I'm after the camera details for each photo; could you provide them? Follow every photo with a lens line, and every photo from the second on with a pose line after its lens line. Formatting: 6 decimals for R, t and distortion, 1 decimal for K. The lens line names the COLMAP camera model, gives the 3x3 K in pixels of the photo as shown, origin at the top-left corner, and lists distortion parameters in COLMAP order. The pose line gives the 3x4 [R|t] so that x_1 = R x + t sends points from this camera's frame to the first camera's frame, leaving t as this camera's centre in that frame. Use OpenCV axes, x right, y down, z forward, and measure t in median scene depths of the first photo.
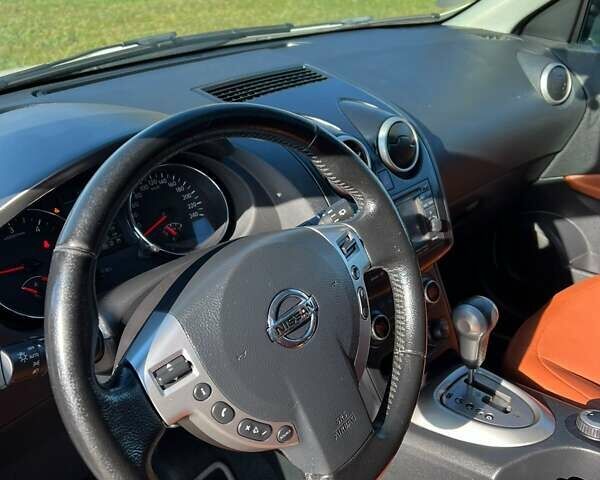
lens RADIAL K [[634.2, 0, 301.1], [0, 634.2, 251.4], [0, 0, 1]] dist [0.139893, -0.317391]
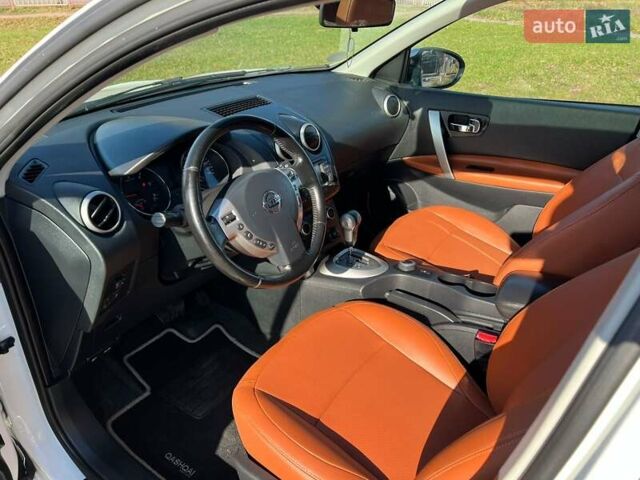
lens RADIAL K [[472.6, 0, 320.0], [0, 472.6, 240.0], [0, 0, 1]] dist [0.131139, -0.162247]
pose [[0.985159, -0.050225, 0.164131, -0.077163], [0.047091, 0.998627, 0.022929, 0.121372], [-0.165058, -0.014860, 0.986172, -0.475643]]
